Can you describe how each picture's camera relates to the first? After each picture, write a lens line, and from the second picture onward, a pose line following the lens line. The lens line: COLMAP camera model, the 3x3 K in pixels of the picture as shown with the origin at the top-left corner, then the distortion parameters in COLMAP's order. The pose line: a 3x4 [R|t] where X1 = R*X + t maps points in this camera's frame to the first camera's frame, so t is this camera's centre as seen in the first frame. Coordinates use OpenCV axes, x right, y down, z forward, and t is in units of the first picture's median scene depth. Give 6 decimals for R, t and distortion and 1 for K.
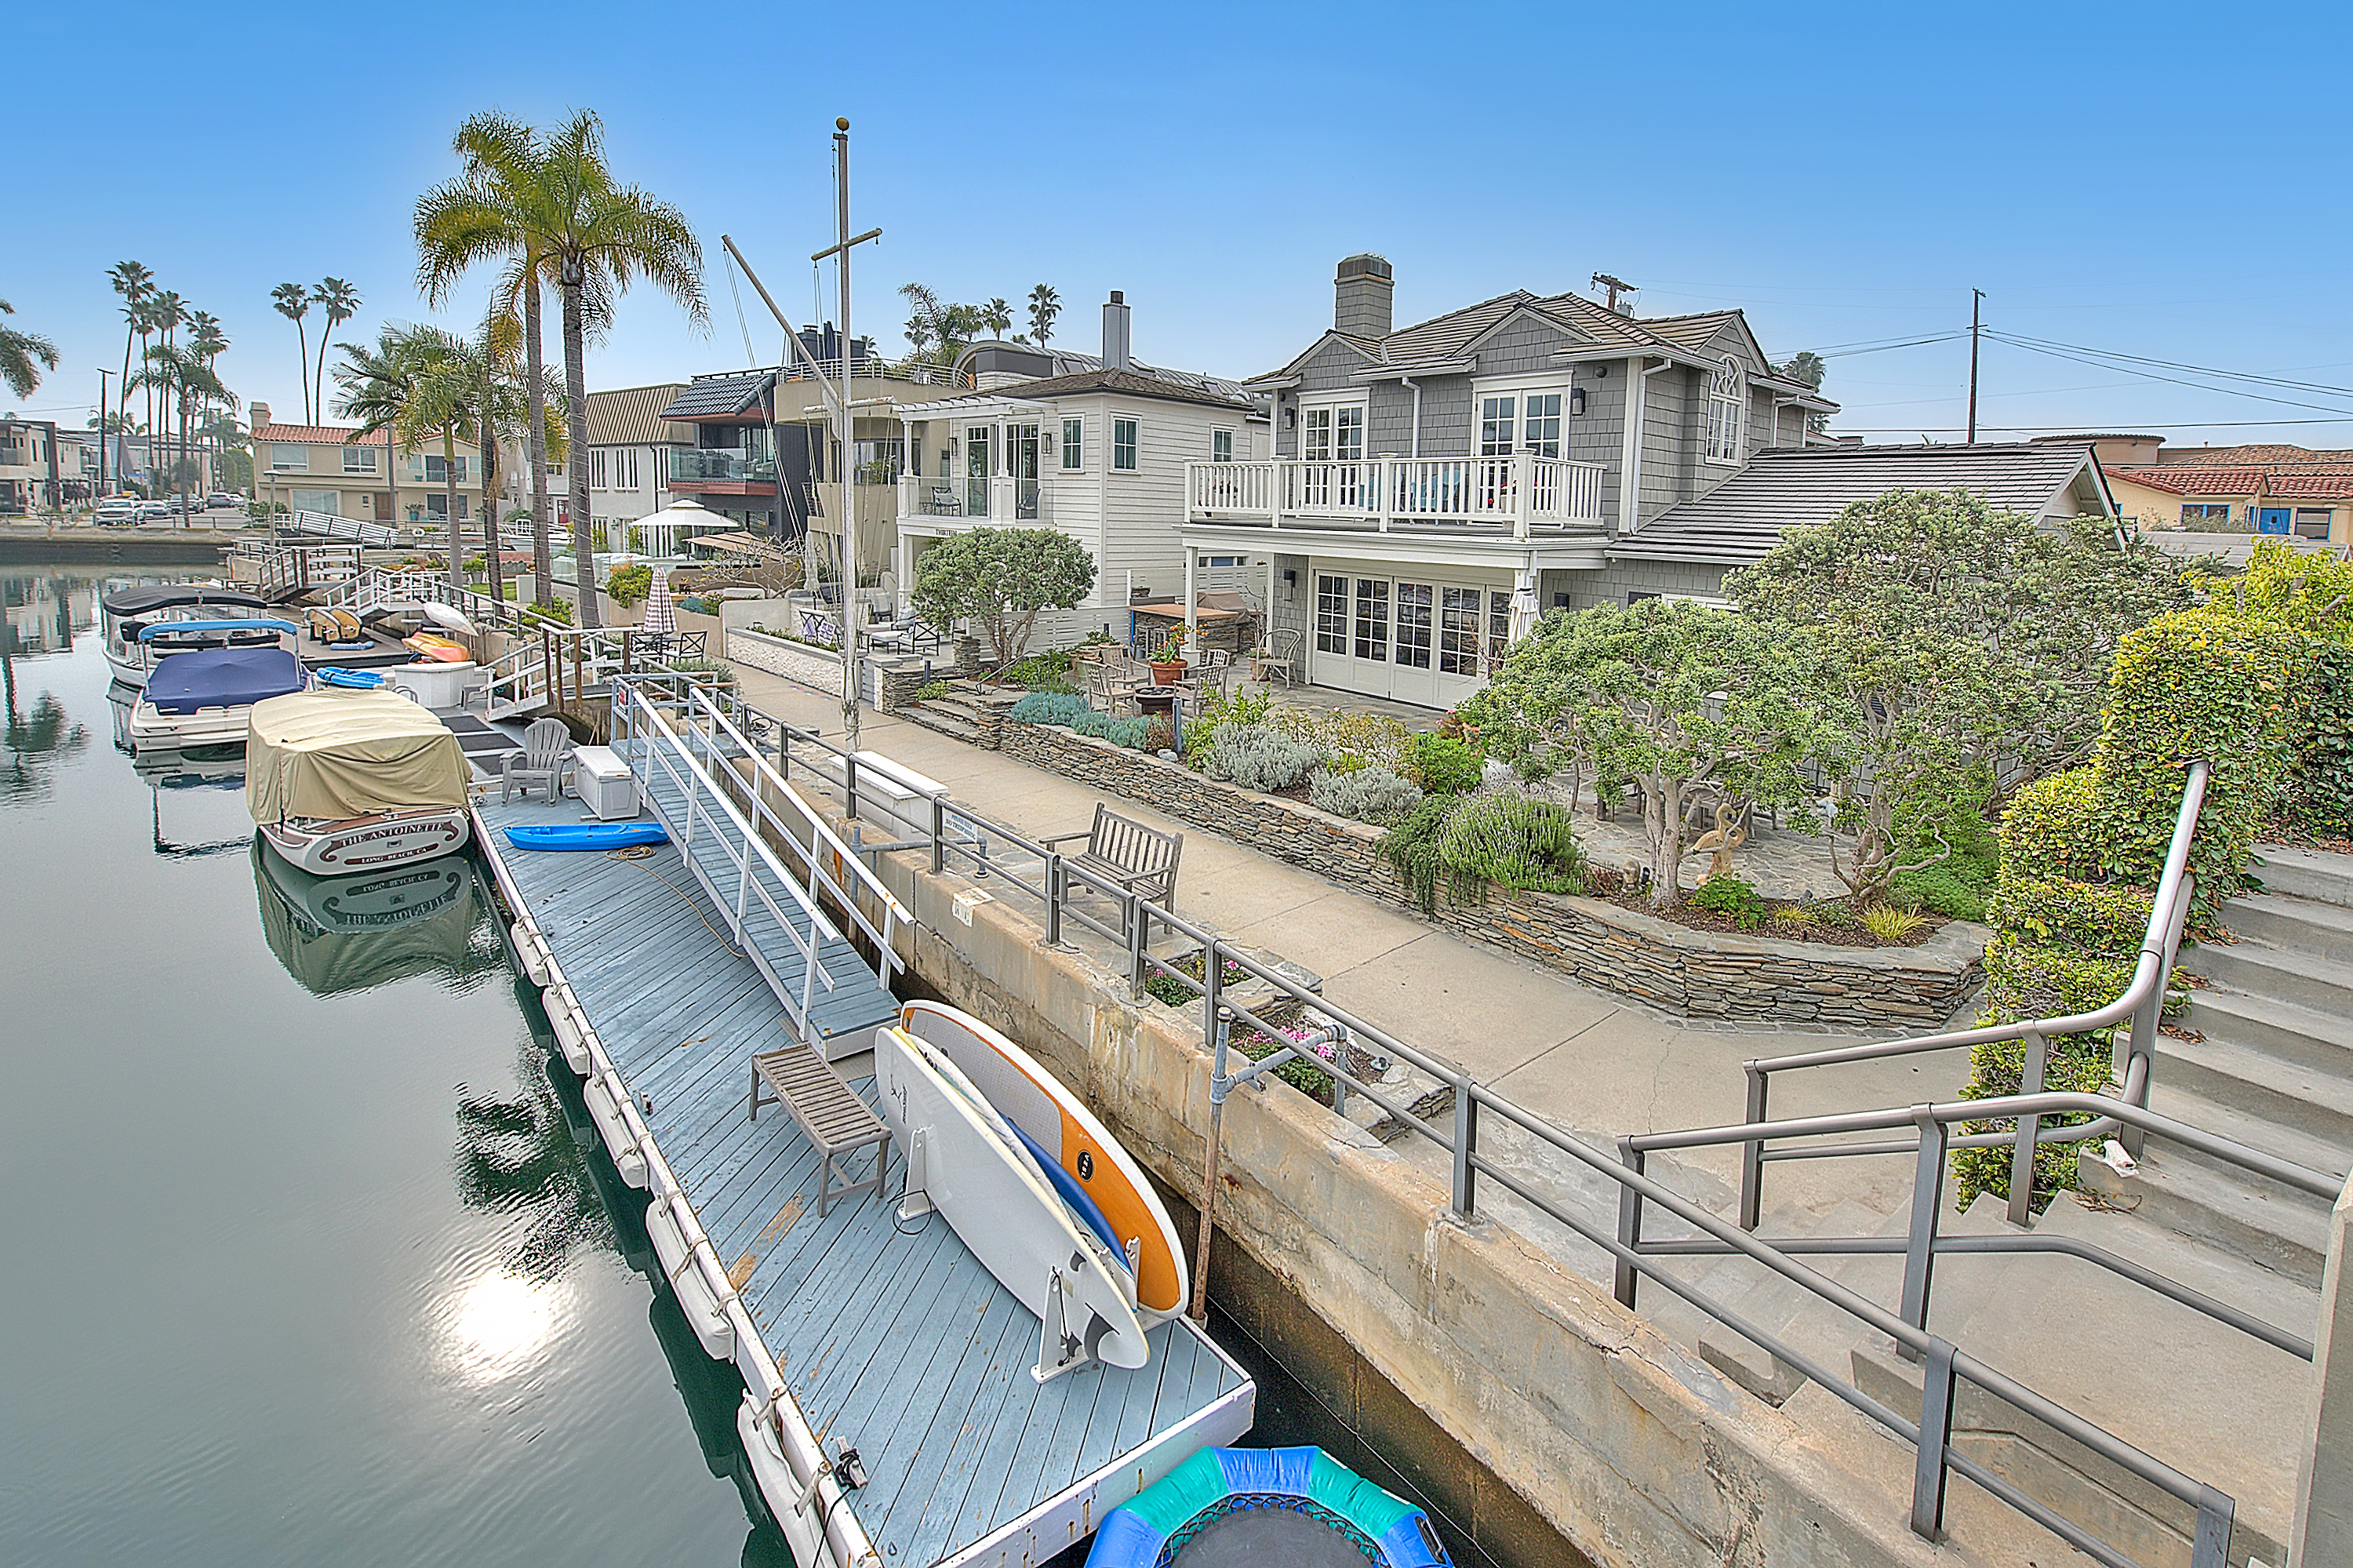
lens RADIAL K [[1020.1, 0, 1189.7], [0, 1020.1, 608.8], [0, 0, 1]] dist [0.000010, -0.000353]
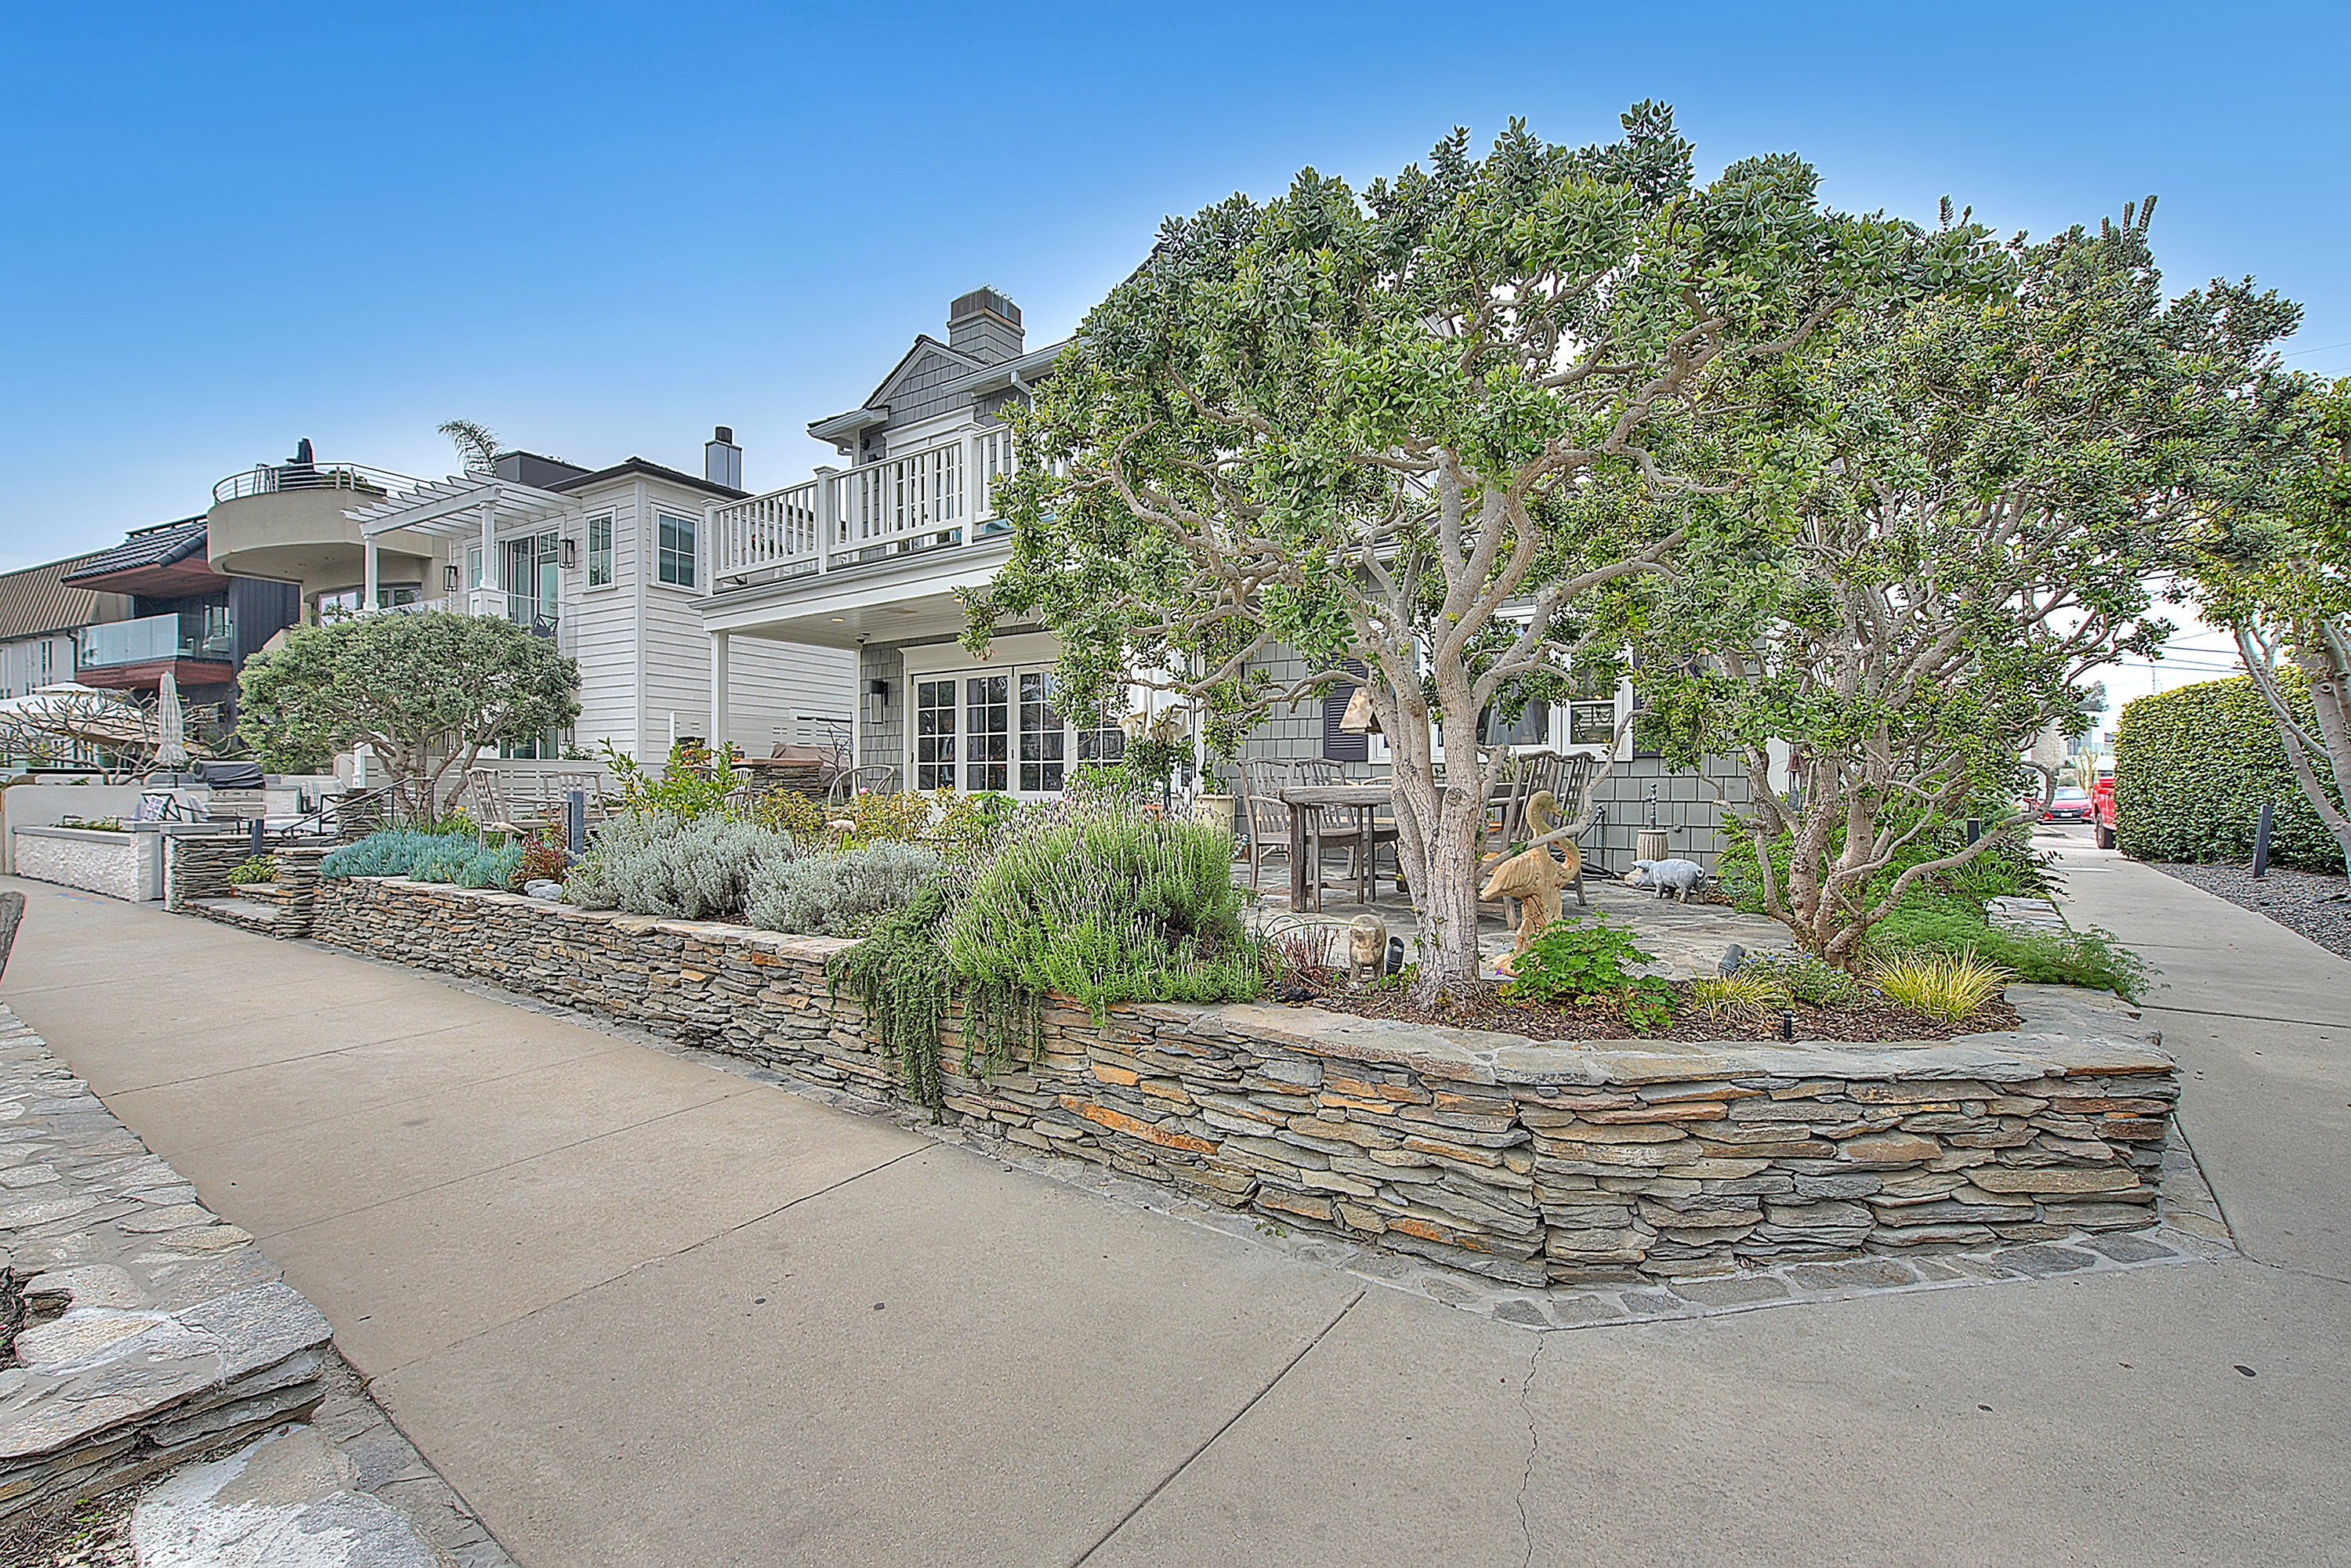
lens RADIAL K [[1012.5, 0, 1184.5], [0, 1012.5, 784.7], [0, 0, 1]] dist [-0.000715, -0.000524]
pose [[0.962486, -0.014103, 0.270965, 0.112723], [0.038046, 0.995797, -0.083314, 0.103020], [-0.268651, 0.090498, 0.958977, 0.278822]]
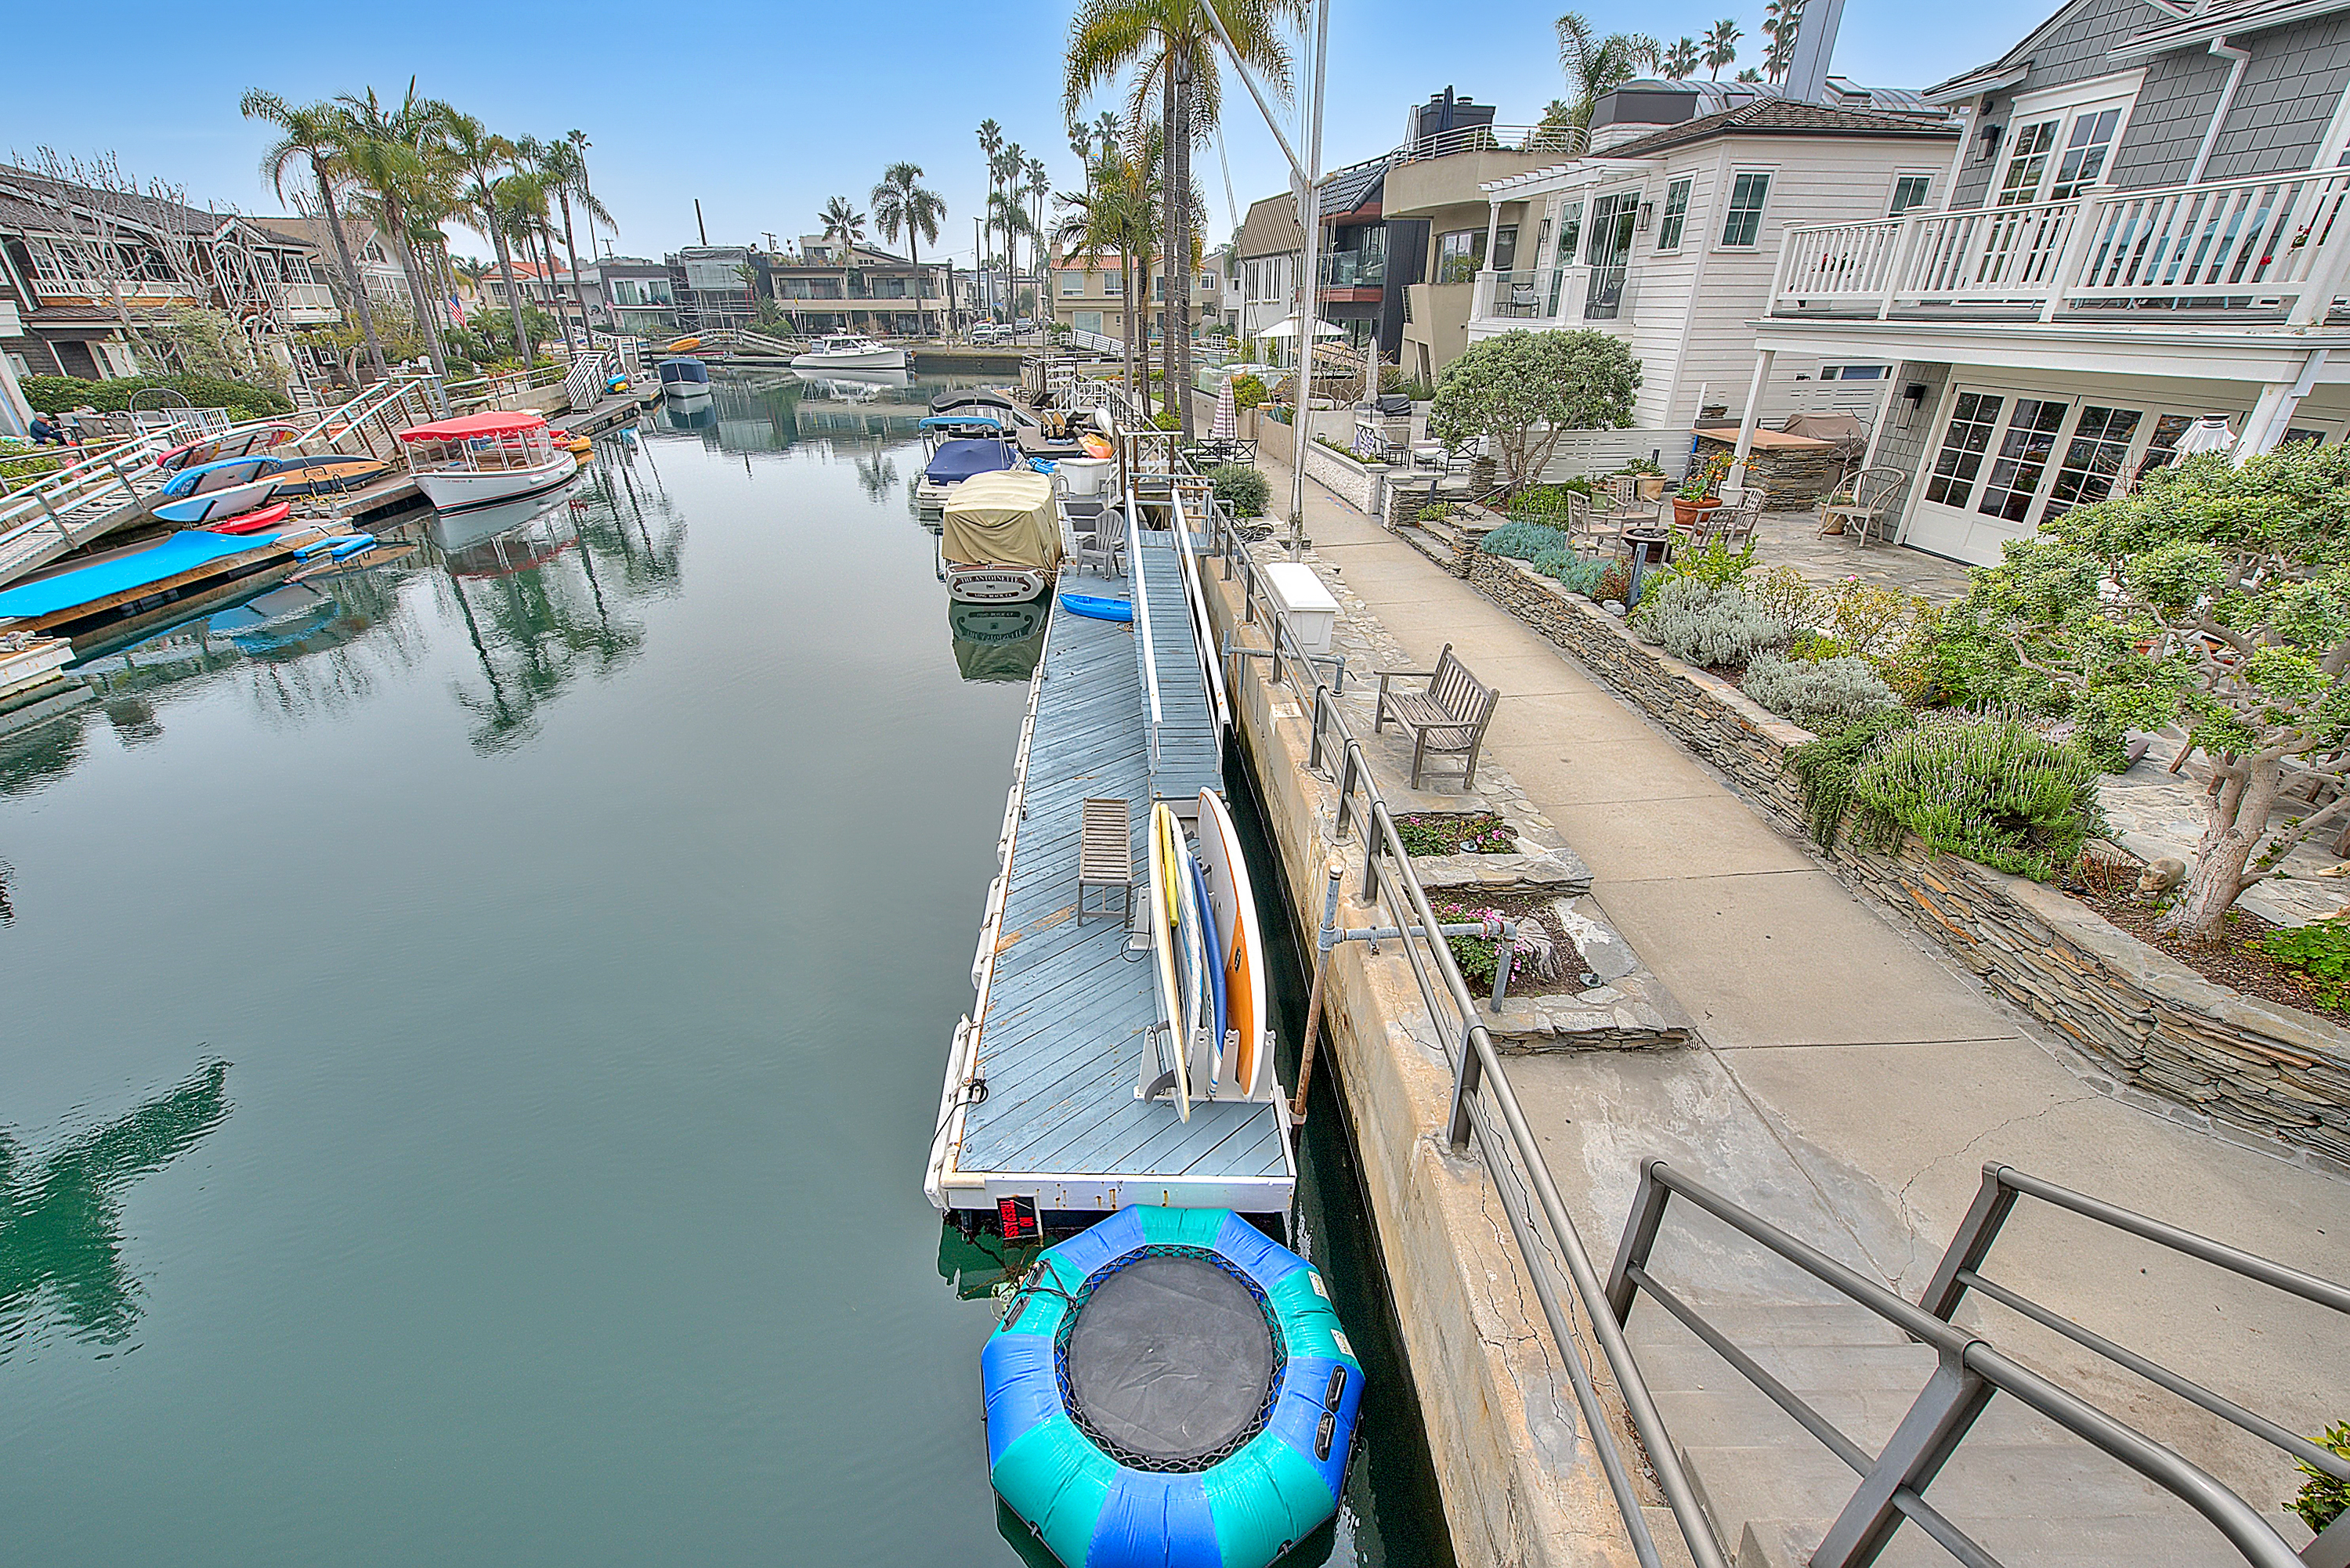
lens RADIAL K [[940.0, 0, 1163.7], [0, 940.0, 790.4], [0, 0, 1]] dist [-0.000383, -0.000946]
pose [[0.800966, 0.245951, -0.545858, 0.106486], [-0.032056, 0.928034, 0.371114, 0.000418], [0.597851, -0.279752, 0.751208, 0.076610]]
